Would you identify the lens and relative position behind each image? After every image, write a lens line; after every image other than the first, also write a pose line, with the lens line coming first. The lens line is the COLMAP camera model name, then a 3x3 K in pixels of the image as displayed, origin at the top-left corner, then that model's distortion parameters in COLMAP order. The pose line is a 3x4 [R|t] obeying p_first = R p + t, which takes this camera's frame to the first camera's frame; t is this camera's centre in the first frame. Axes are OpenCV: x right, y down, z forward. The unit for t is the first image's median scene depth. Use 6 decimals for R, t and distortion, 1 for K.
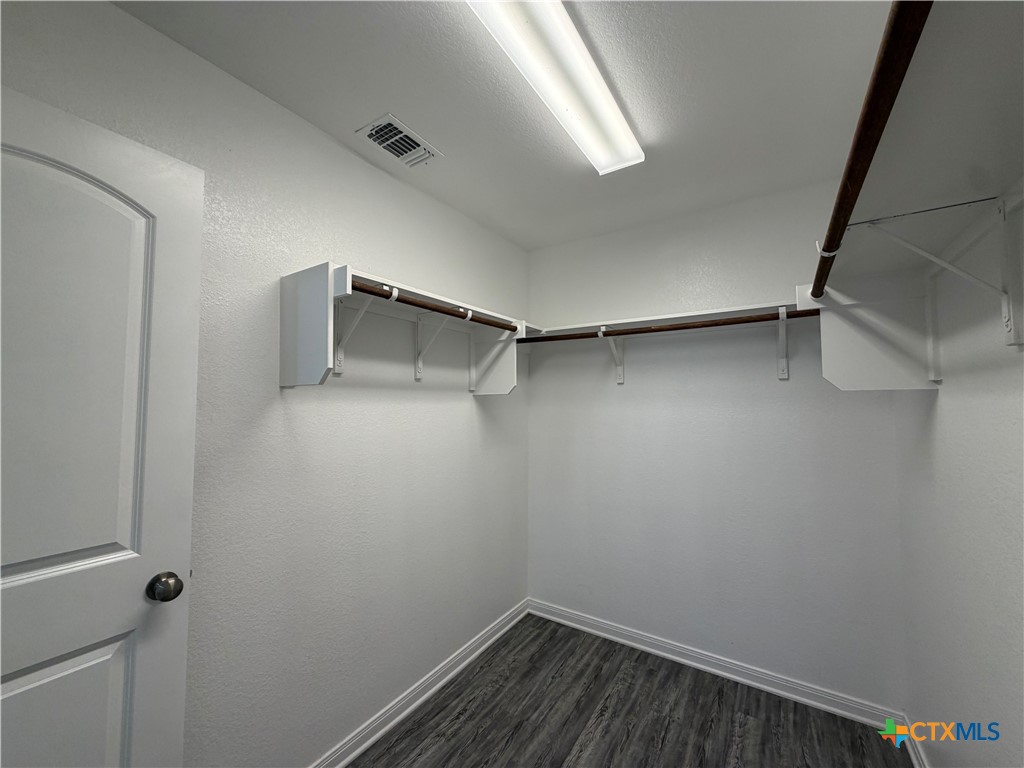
lens RADIAL K [[406.5, 0, 512.0], [0, 406.5, 384.0], [0, 0, 1]] dist [-0.003362, 0.000281]
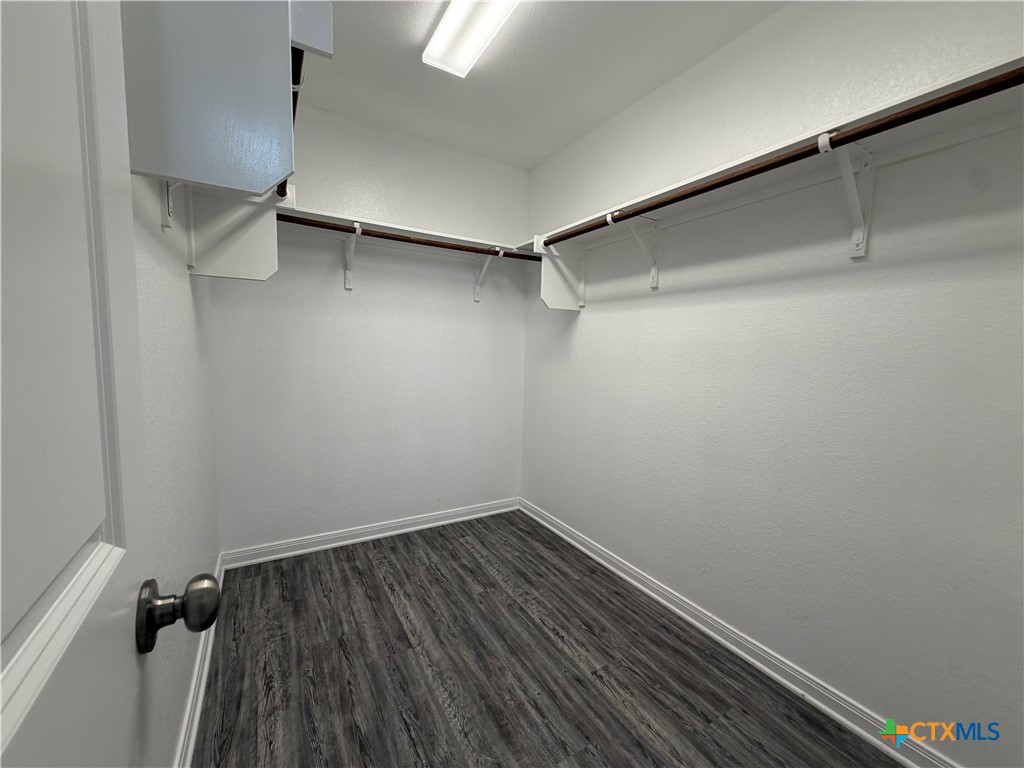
lens RADIAL K [[406.5, 0, 508.3], [0, 406.5, 383.6], [0, 0, 1]] dist [-0.003362, 0.000281]
pose [[0.435976, -0.065747, 0.897554, -0.574524], [-0.070072, 0.991820, 0.106689, 0.118101], [-0.897226, -0.109407, 0.427803, 0.303207]]
